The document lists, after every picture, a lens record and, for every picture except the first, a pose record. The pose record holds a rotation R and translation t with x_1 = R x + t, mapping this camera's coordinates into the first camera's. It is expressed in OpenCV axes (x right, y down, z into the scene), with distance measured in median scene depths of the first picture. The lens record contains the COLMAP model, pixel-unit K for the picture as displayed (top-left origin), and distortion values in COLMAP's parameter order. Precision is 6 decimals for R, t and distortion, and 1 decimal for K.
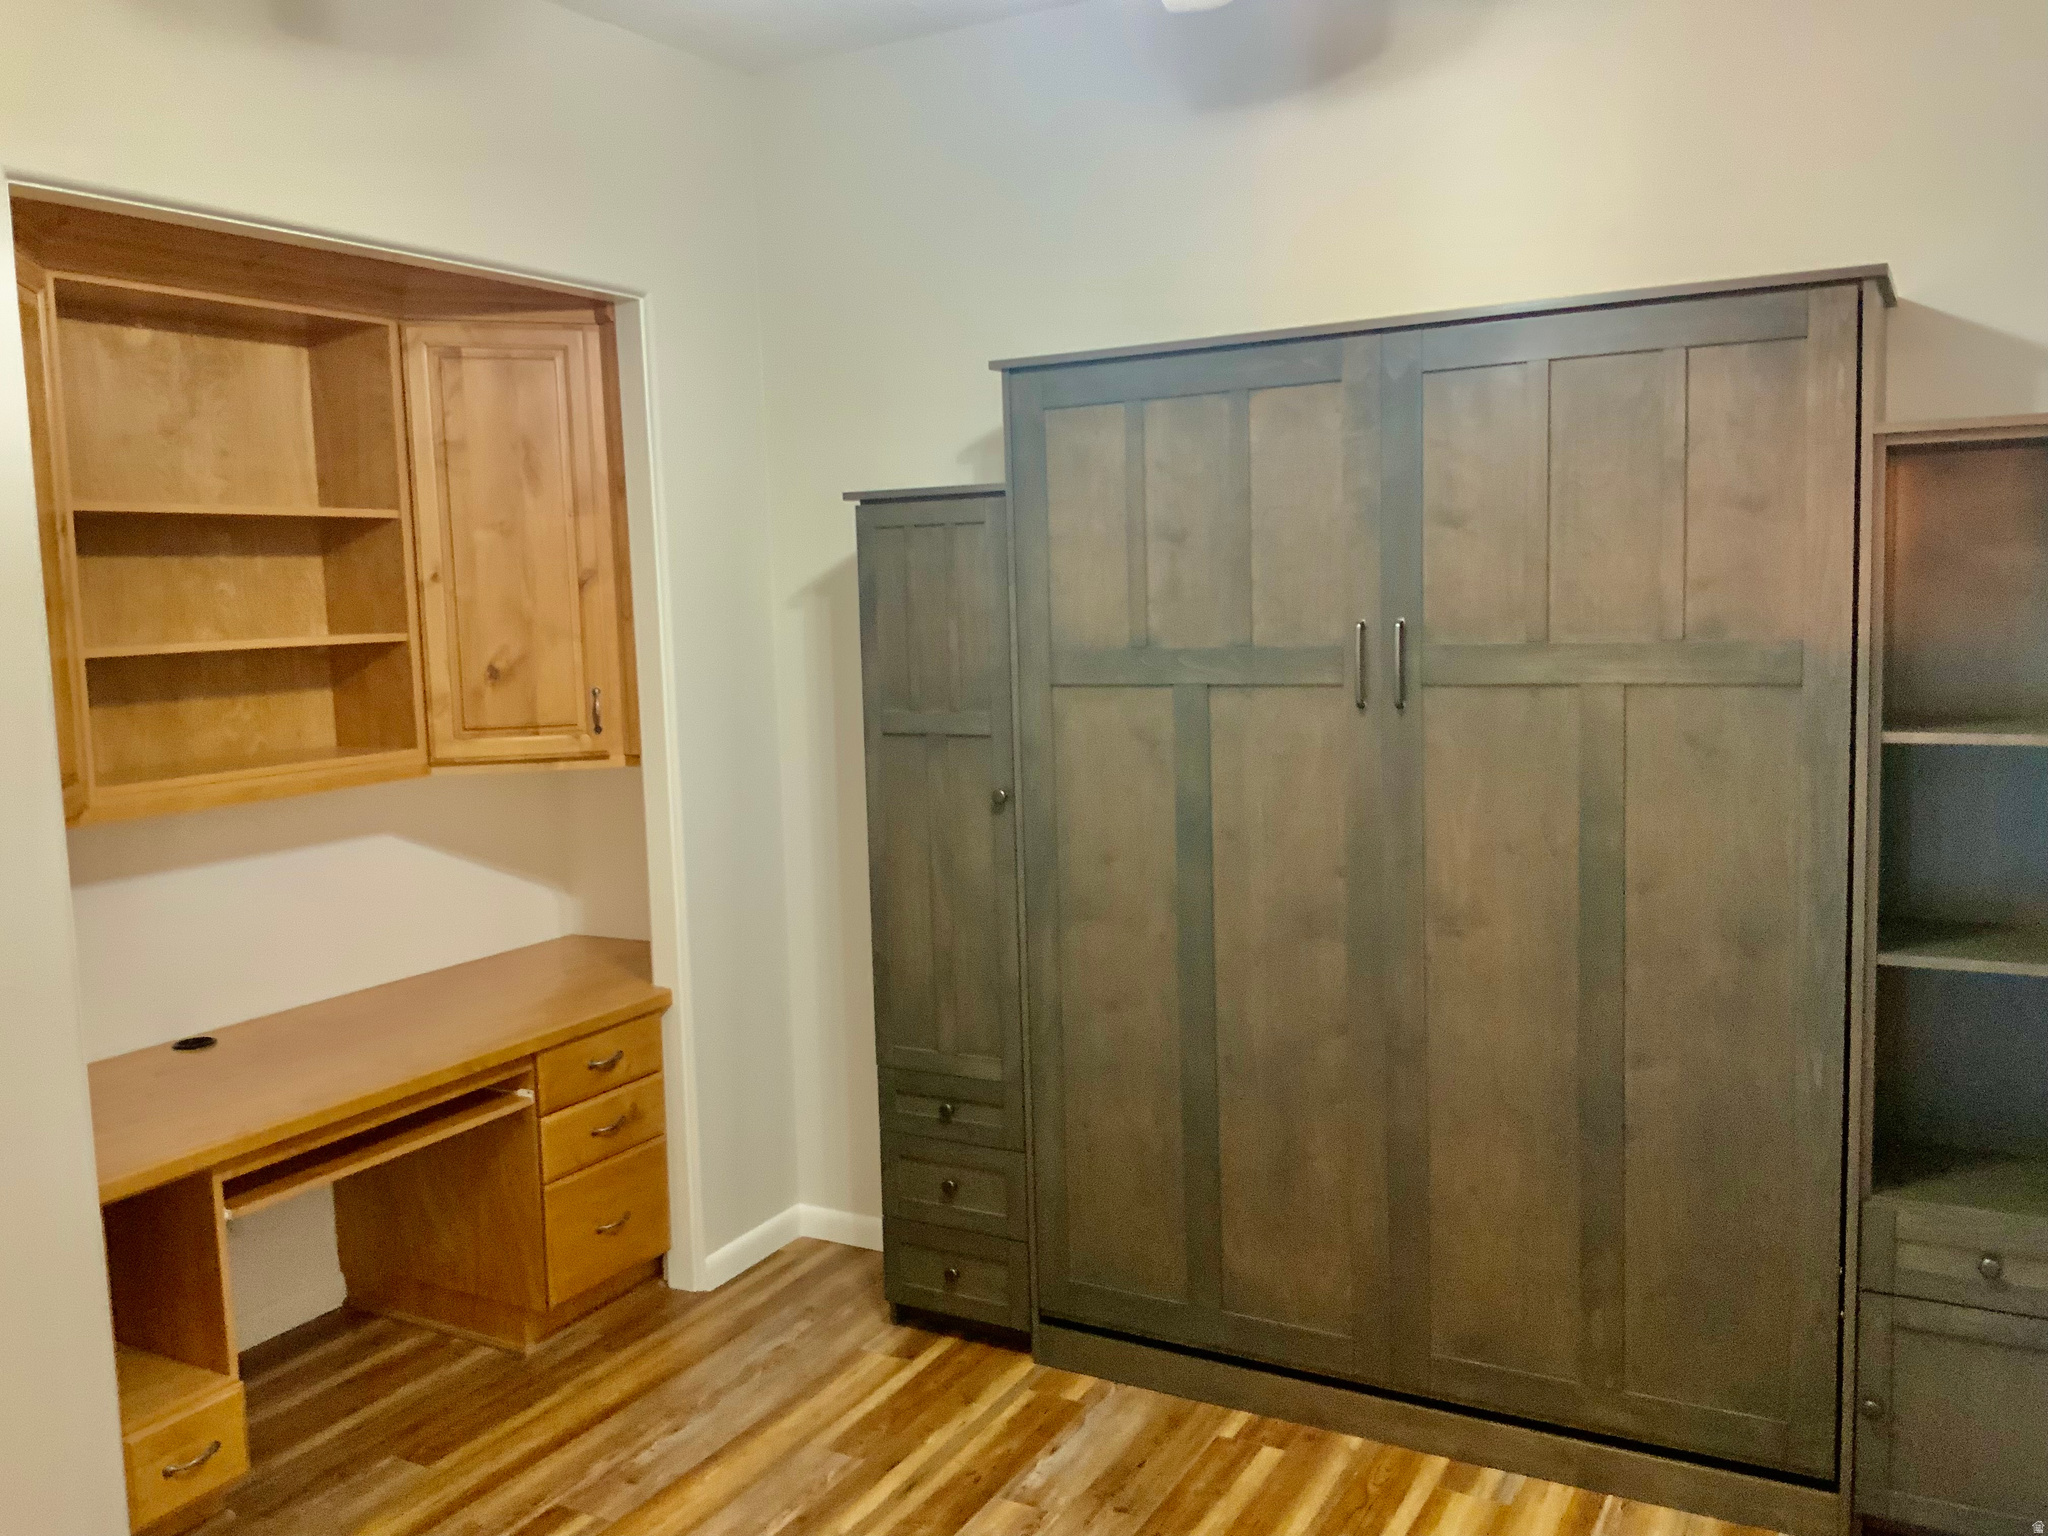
lens RADIAL K [[1704.3, 0, 1021.0], [0, 1704.3, 762.3], [0, 0, 1]] dist [0.081922, -0.163487]
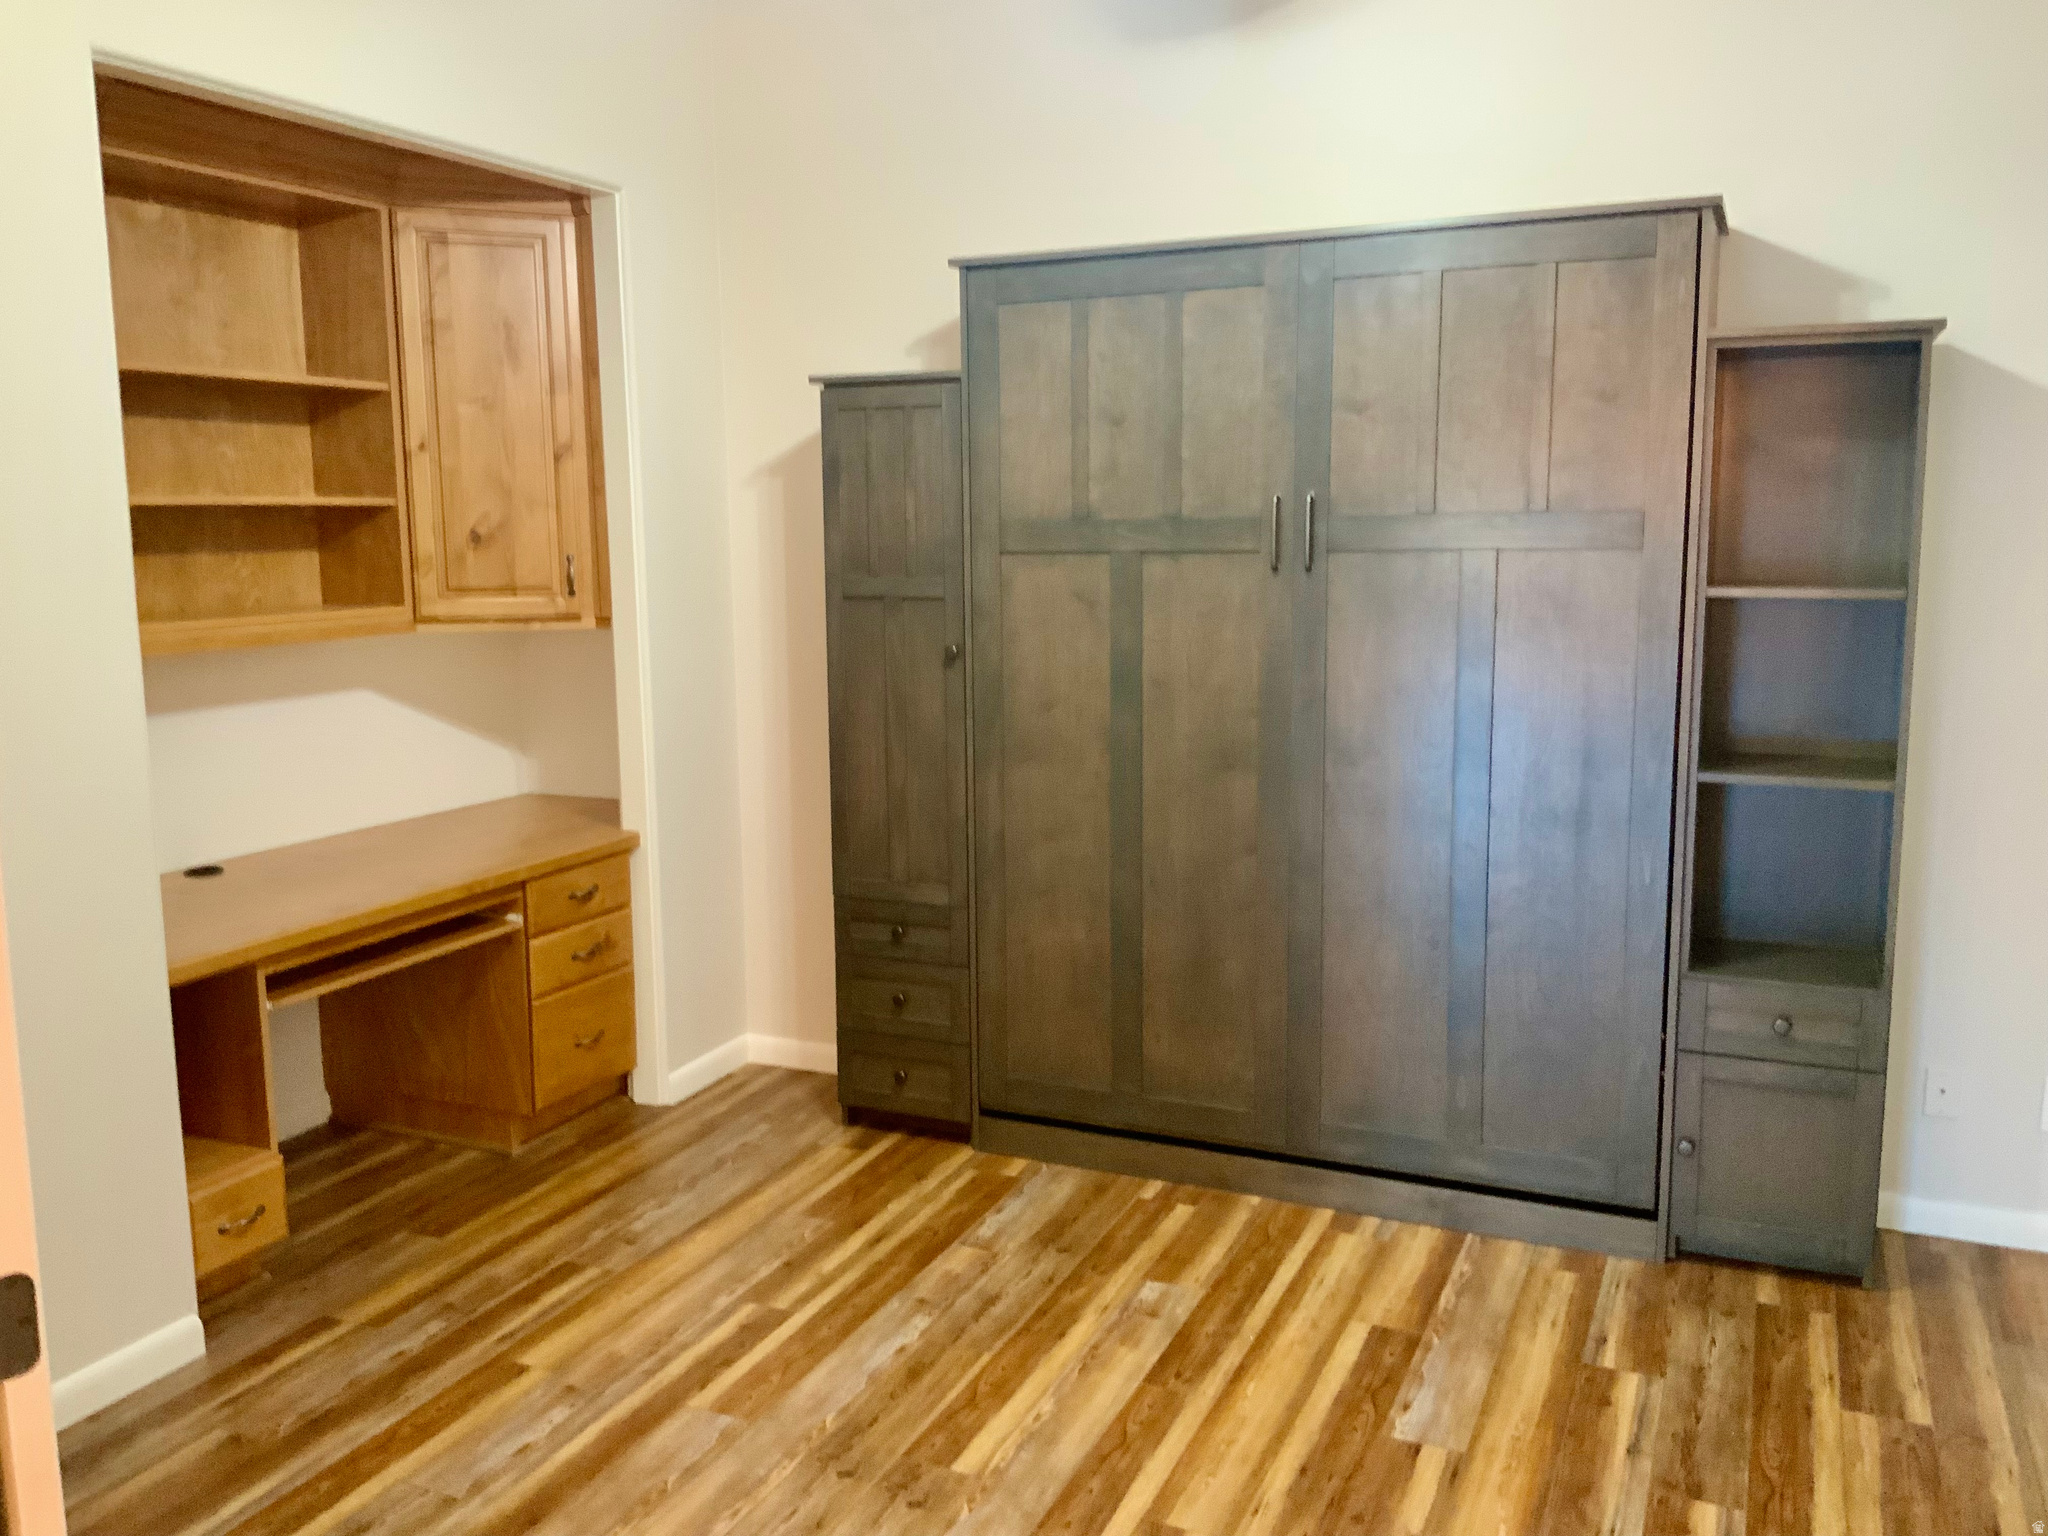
lens RADIAL K [[1704.3, 0, 1012.9], [0, 1704.3, 764.6], [0, 0, 1]] dist [0.081922, -0.163487]
pose [[0.996193, 0.008194, 0.086791, -0.071066], [-0.011473, 0.999236, 0.037354, 0.053517], [-0.086419, -0.038208, 0.995526, -0.131905]]
